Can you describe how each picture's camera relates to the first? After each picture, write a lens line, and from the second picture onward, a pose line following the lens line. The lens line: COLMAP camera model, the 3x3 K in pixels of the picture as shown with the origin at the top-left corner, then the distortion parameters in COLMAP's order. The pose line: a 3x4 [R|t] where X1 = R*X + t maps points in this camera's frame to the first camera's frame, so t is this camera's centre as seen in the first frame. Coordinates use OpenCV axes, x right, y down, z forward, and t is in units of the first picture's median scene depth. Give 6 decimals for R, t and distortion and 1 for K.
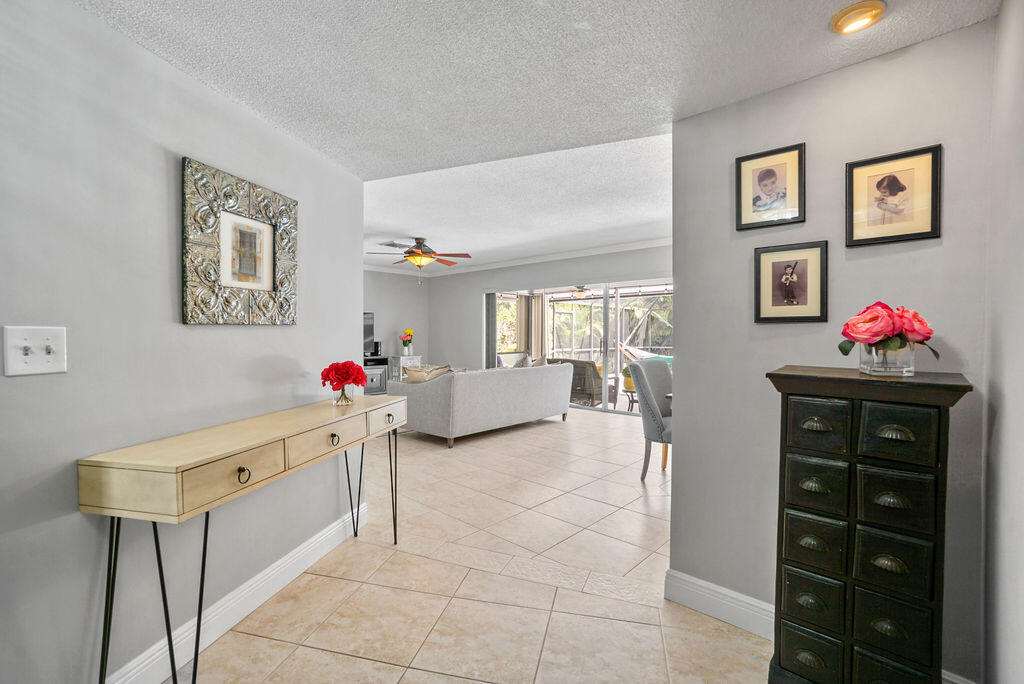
lens RADIAL K [[458.5, 0, 518.0], [0, 458.5, 338.5], [0, 0, 1]] dist [-0.003830, 0.000860]
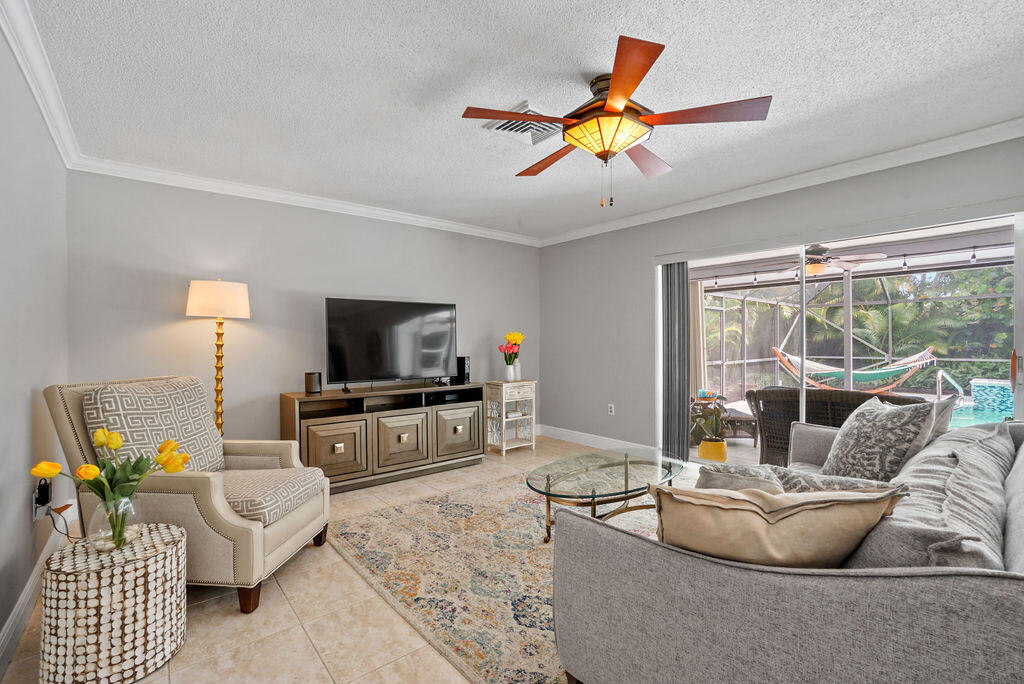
lens RADIAL K [[458.5, 0, 518.0], [0, 458.5, 338.5], [0, 0, 1]] dist [-0.003830, 0.000860]
pose [[0.992508, -0.007605, -0.121941, -0.170579], [0.005916, 0.999882, -0.014205, -0.006649], [0.122035, 0.013377, 0.992436, 0.455074]]
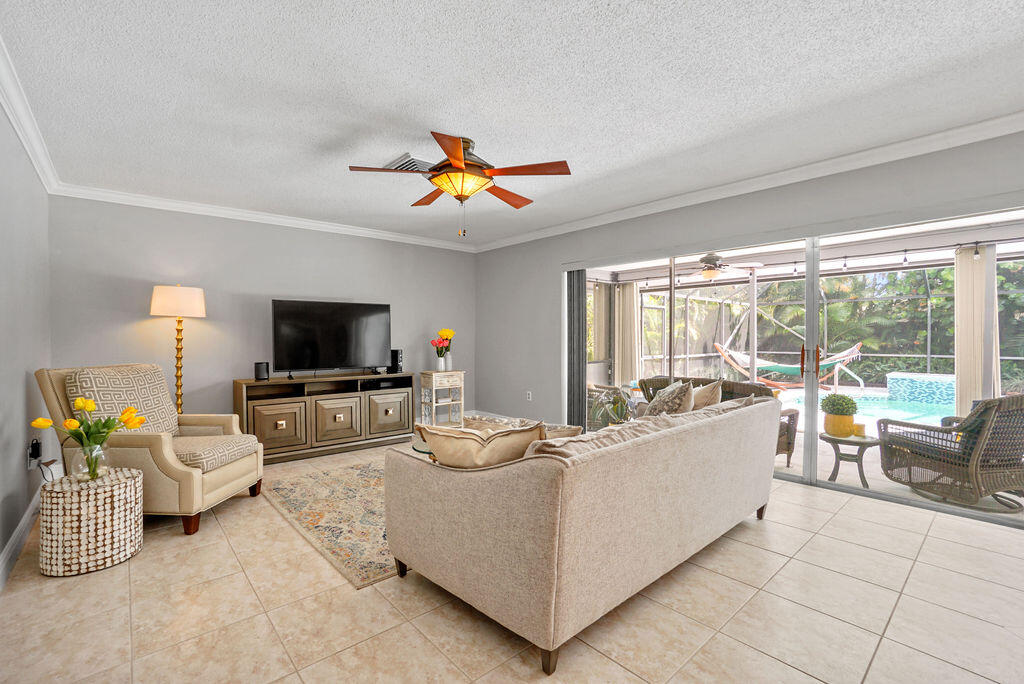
lens RADIAL K [[460.0, 0, 512.0], [0, 460.0, 342.0], [0, 0, 1]] dist [-0.001347, -0.000381]
pose [[0.994310, -0.001470, -0.106511, -0.078665], [0.001979, 0.999987, 0.004675, -0.006527], [0.106503, -0.004859, 0.994301, 0.376886]]
